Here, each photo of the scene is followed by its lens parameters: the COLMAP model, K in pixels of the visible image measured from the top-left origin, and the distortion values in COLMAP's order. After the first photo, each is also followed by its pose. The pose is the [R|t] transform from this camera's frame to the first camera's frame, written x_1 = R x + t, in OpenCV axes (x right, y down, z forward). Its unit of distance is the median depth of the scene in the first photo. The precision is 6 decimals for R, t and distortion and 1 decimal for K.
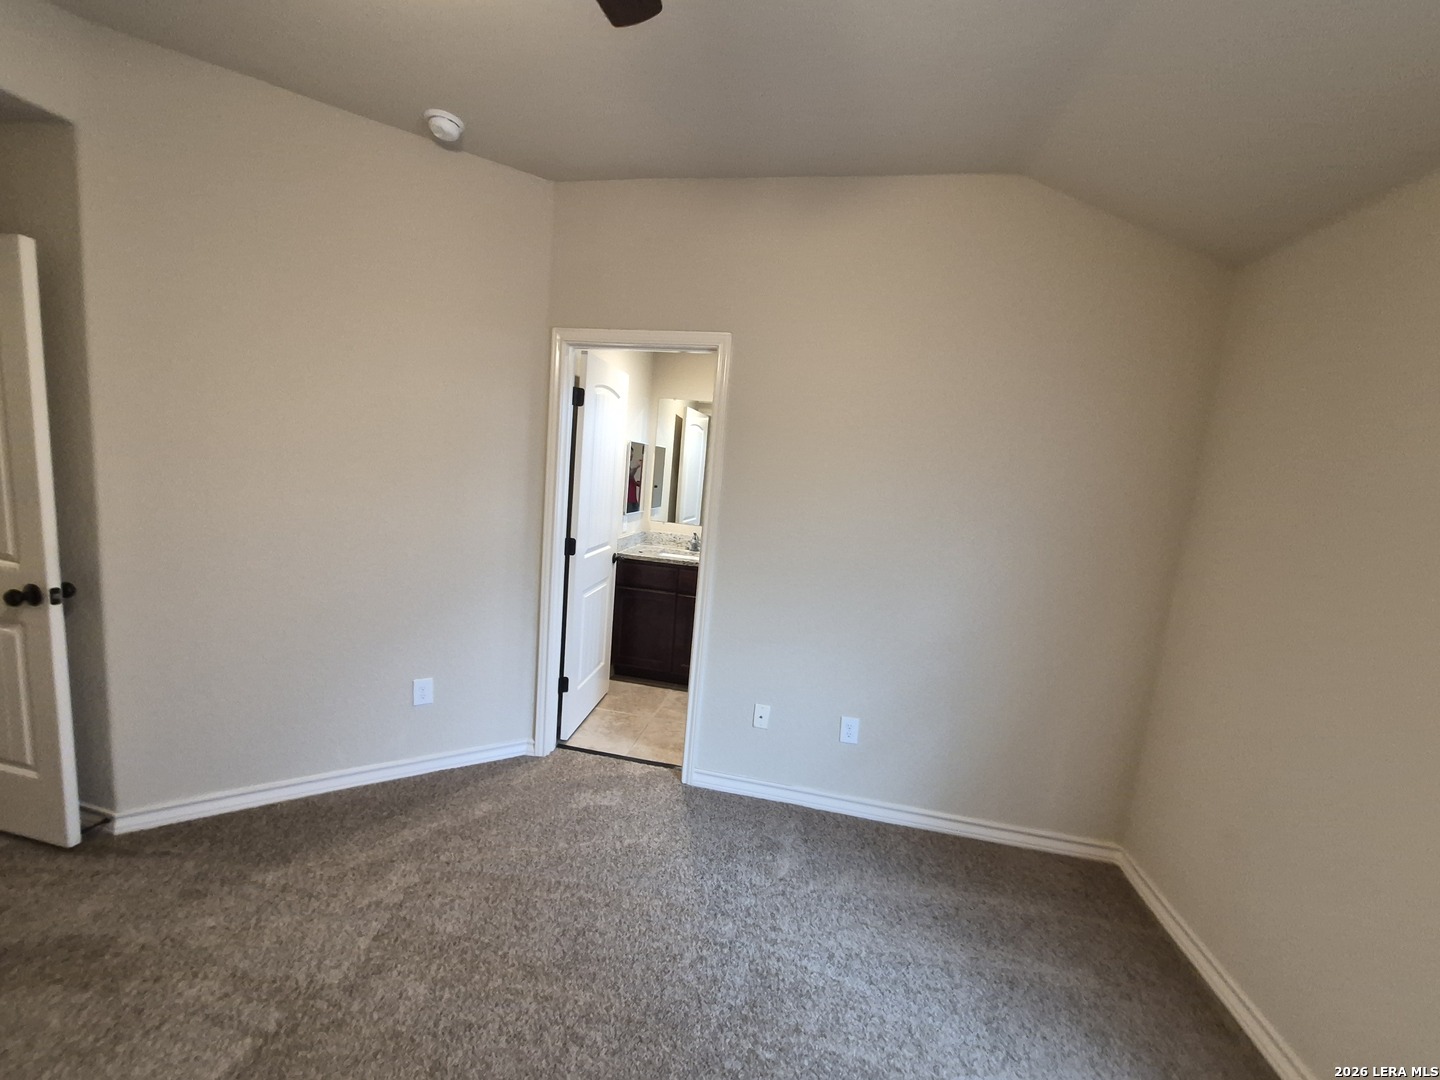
lens RADIAL K [[564.2, 0, 708.6], [0, 564.2, 548.5], [0, 0, 1]] dist [0.007793, -0.000450]
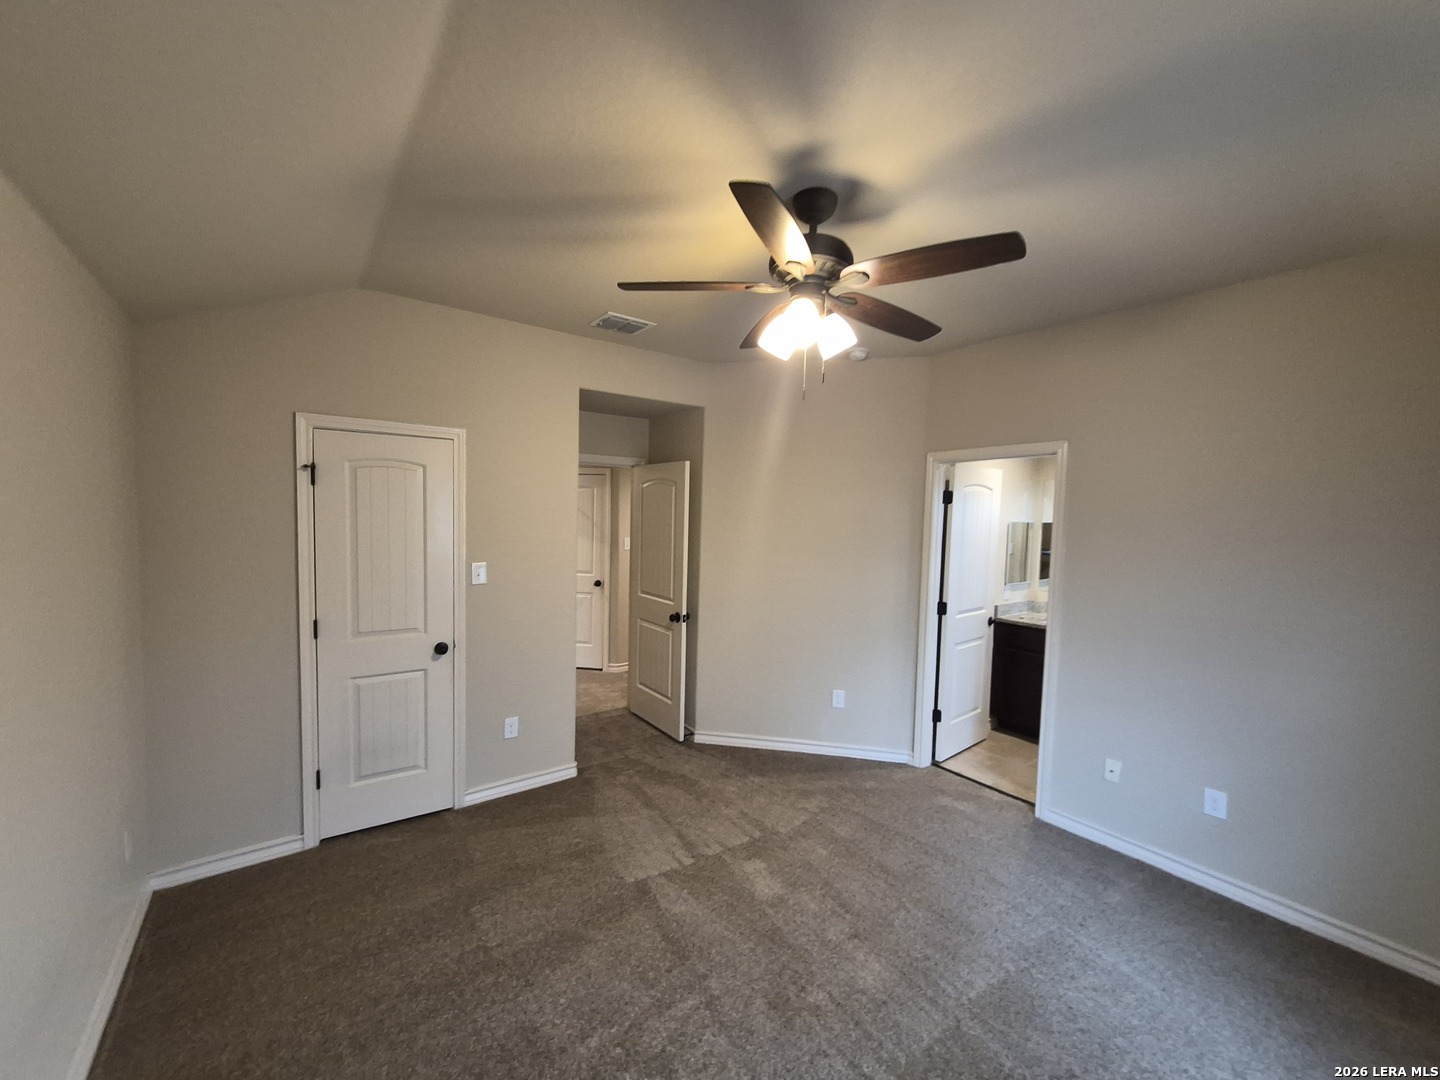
lens RADIAL K [[570.0, 0, 711.7], [0, 570.0, 543.8], [0, 0, 1]] dist [0.003567, 0.000168]
pose [[0.745022, -0.028935, -0.666412, 0.331610], [-0.056472, 0.992736, -0.106238, 0.025835], [0.664645, 0.116783, 0.737976, -0.486890]]
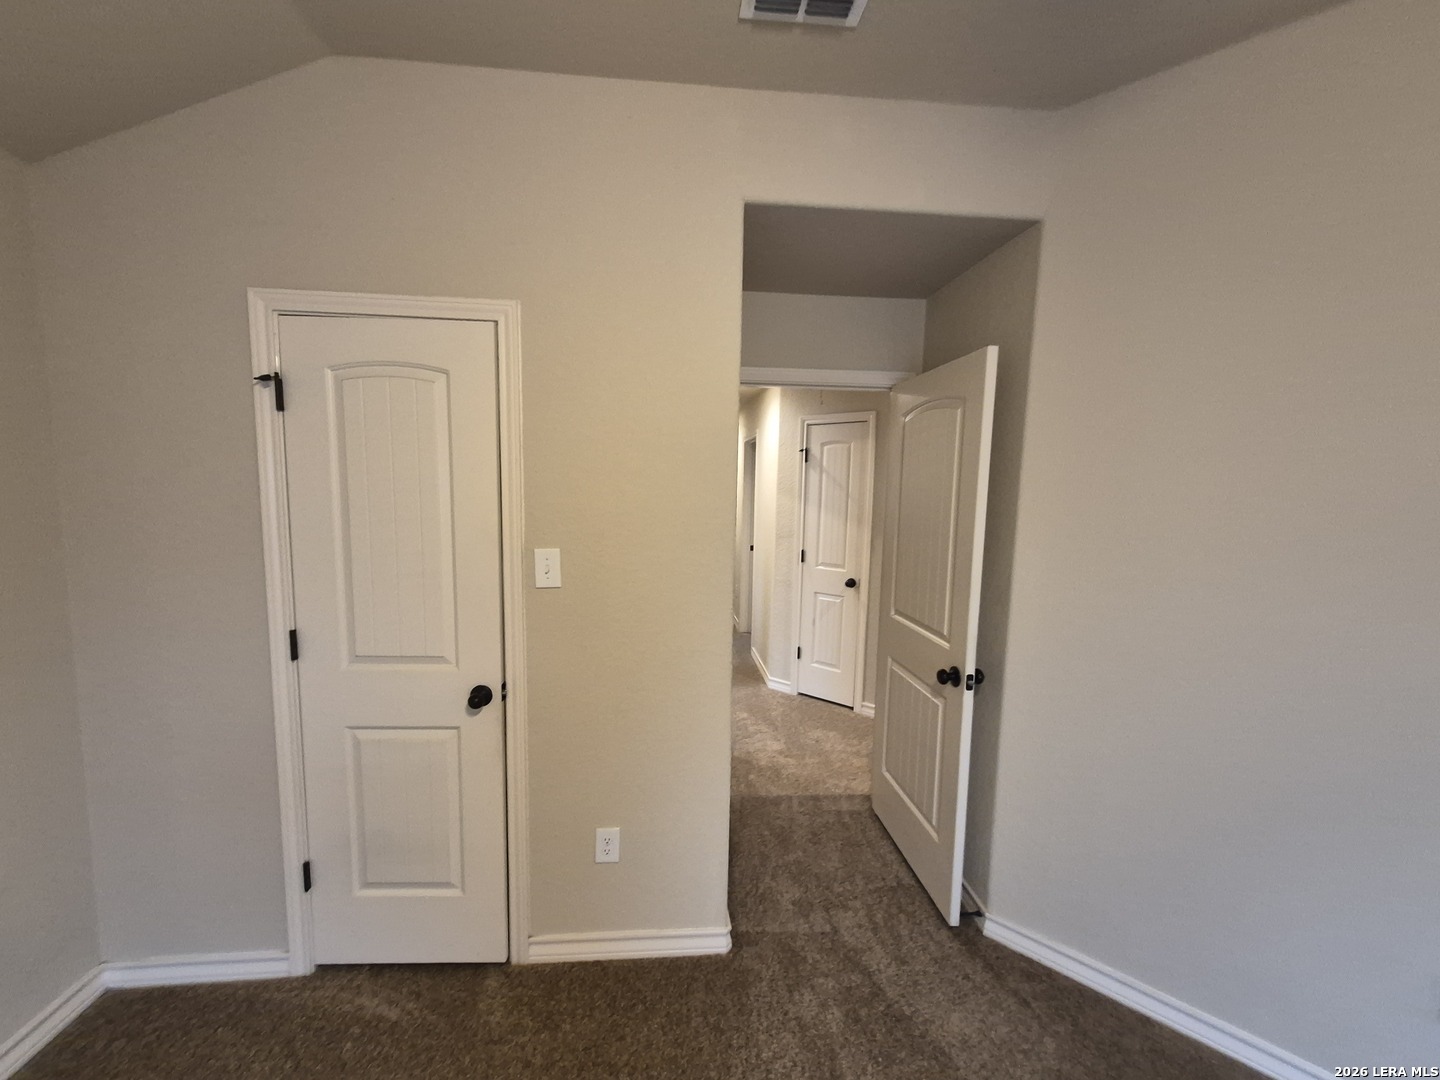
lens RADIAL K [[559.1, 0, 712.1], [0, 559.1, 544.9], [0, 0, 1]] dist [0.006777, 0.000057]
pose [[0.287457, 0.016098, -0.957658, -0.267392], [-0.129837, 0.991284, -0.022309, -0.066624], [0.948952, 0.130752, 0.287042, 0.199282]]
